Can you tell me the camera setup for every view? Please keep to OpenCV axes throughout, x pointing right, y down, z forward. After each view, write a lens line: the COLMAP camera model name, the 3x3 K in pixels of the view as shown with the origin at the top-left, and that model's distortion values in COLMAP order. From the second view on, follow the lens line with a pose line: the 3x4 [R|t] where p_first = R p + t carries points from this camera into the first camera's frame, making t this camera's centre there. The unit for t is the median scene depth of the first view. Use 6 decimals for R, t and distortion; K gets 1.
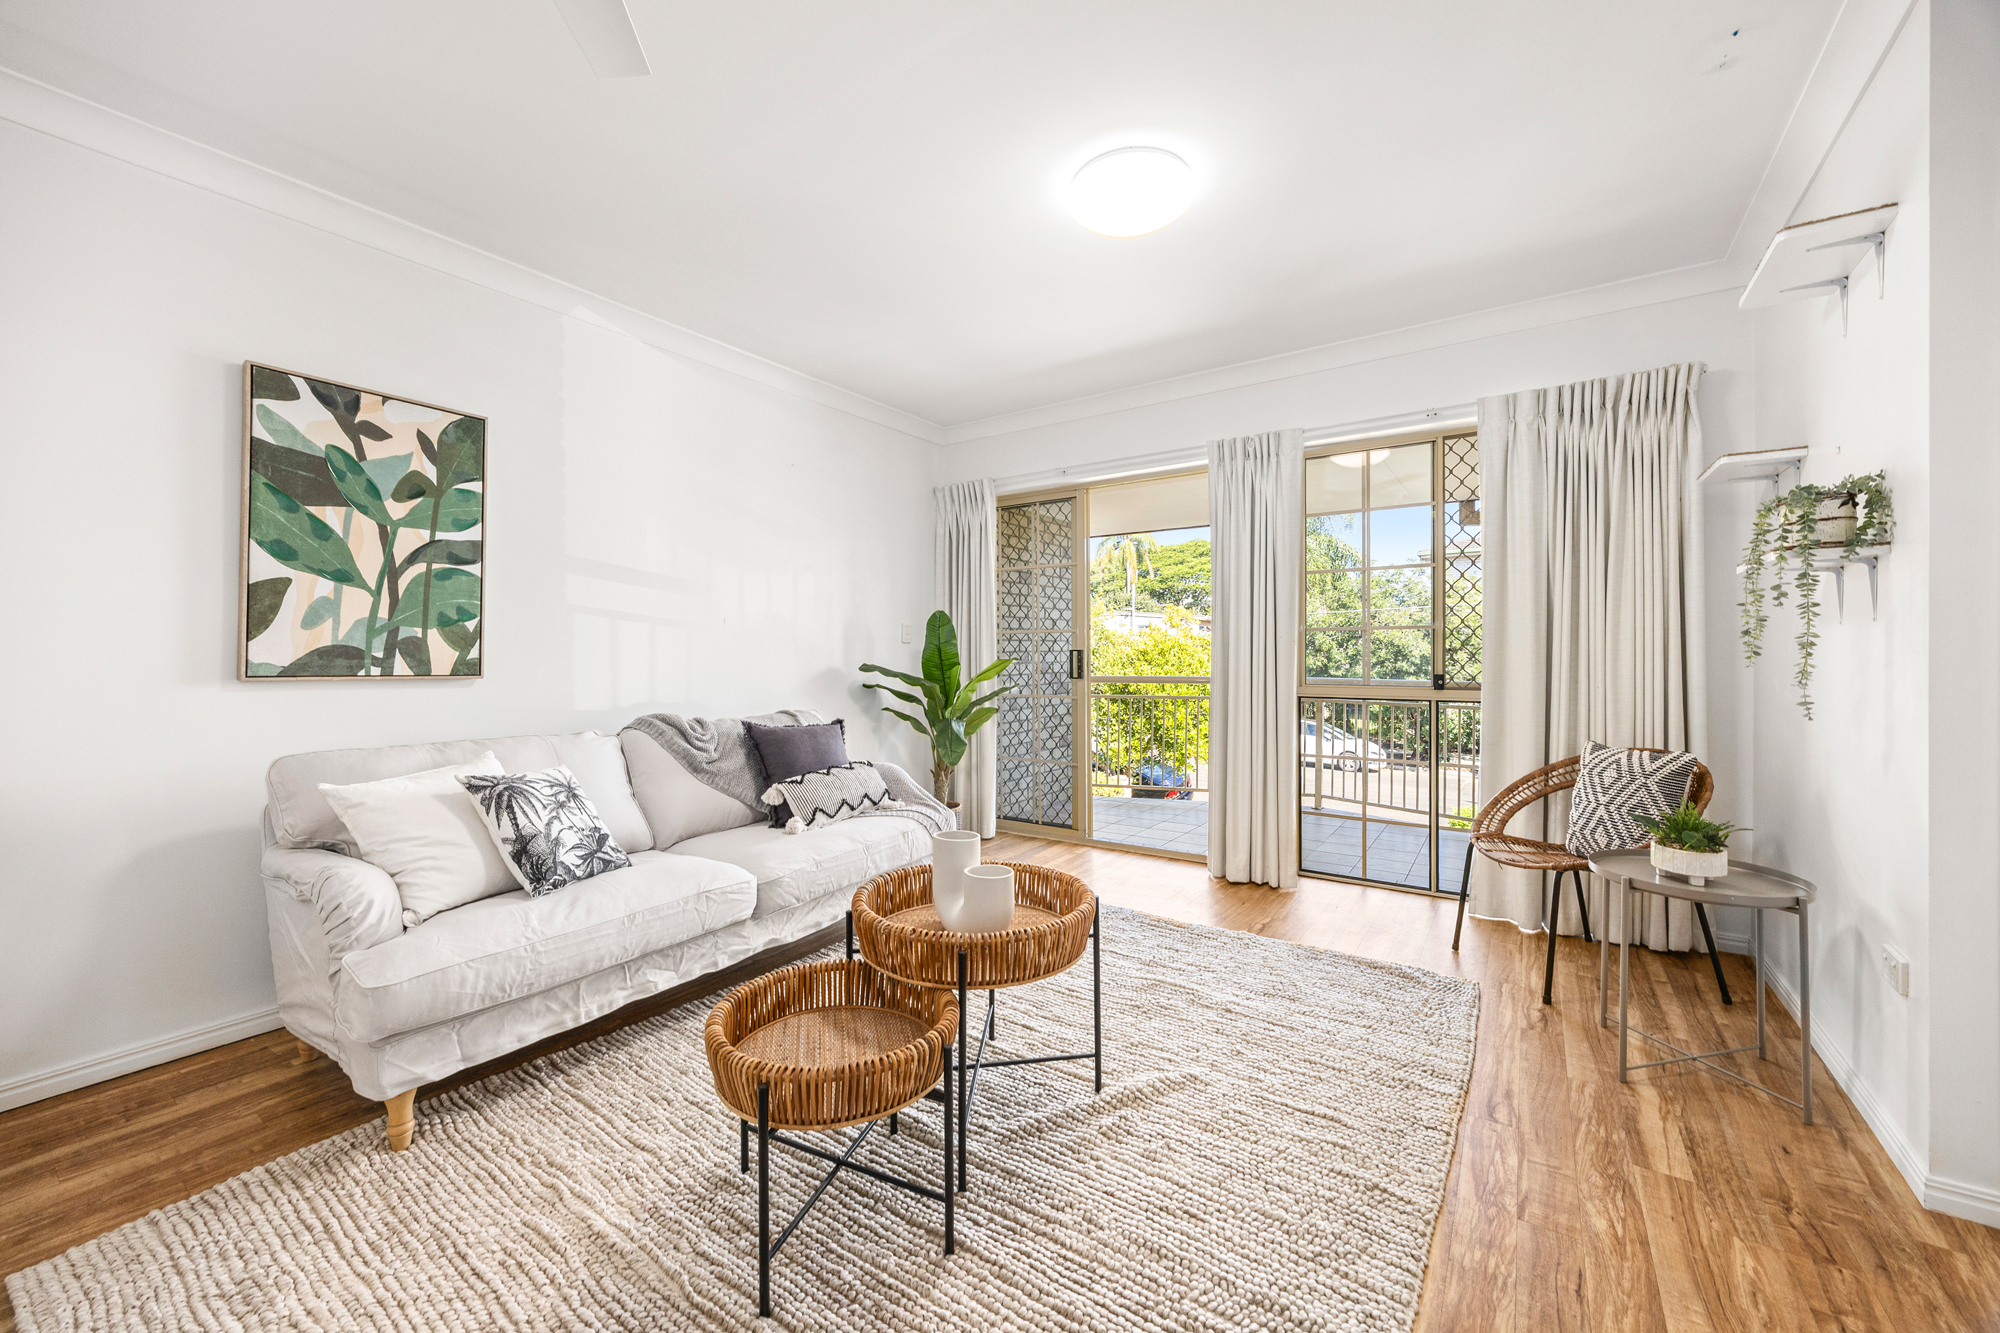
lens RADIAL K [[764.9, 0, 976.9], [0, 764.9, 640.4], [0, 0, 1]] dist [-0.009868, 0.000001]
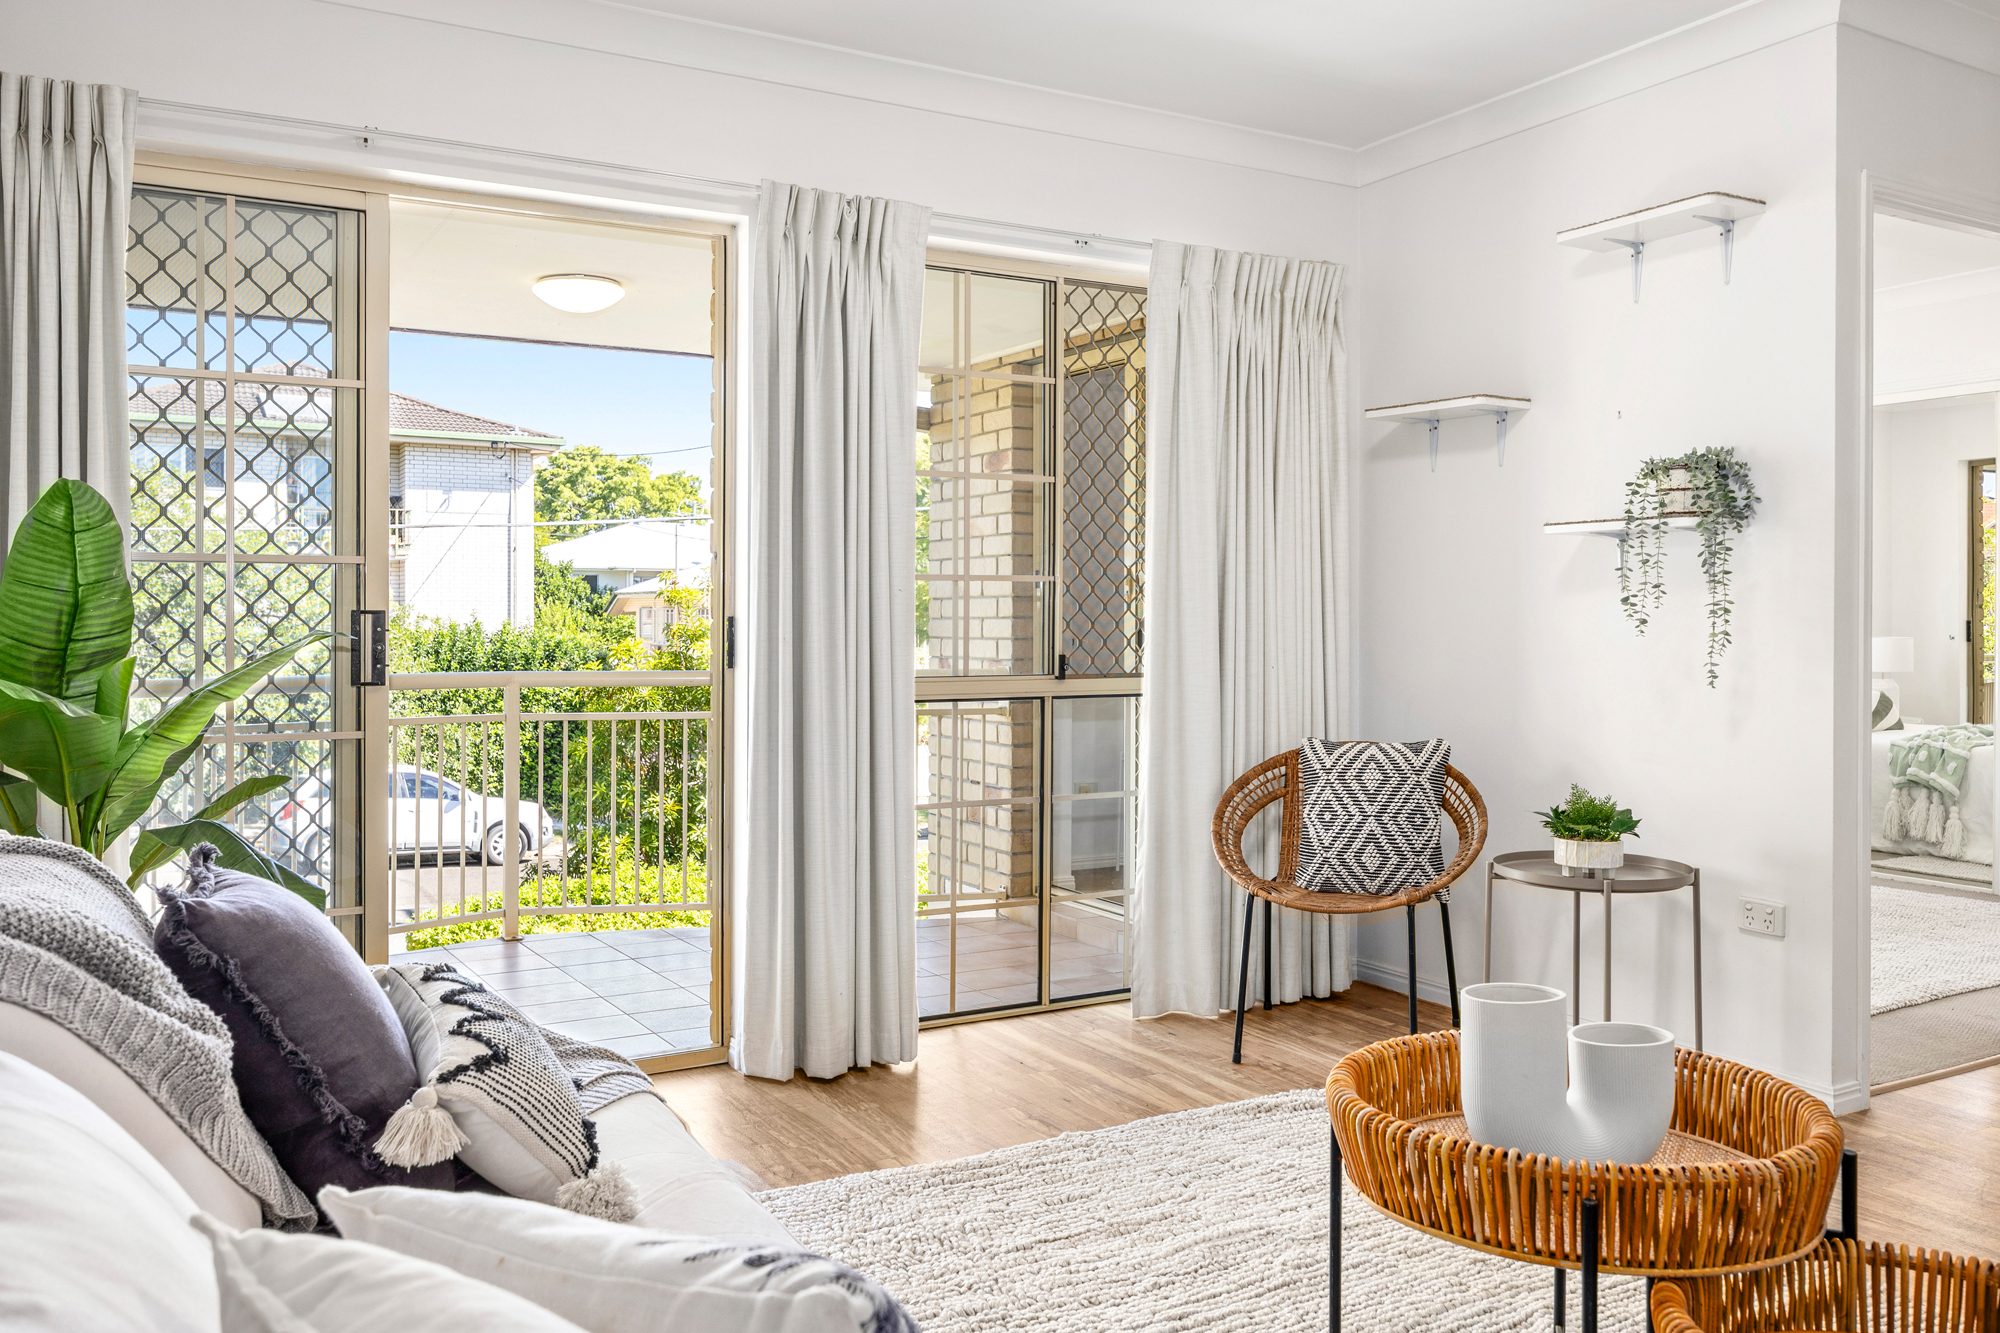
lens RADIAL K [[1609.2, 0, 996.3], [0, 1609.2, 587.5], [0, 0, 1]] dist [0.001306, -0.000317]
pose [[0.412792, 0.023053, 0.910533, -0.820832], [-0.015242, 0.999715, -0.018401, 0.018529], [-0.910698, -0.006283, 0.413026, 0.658695]]
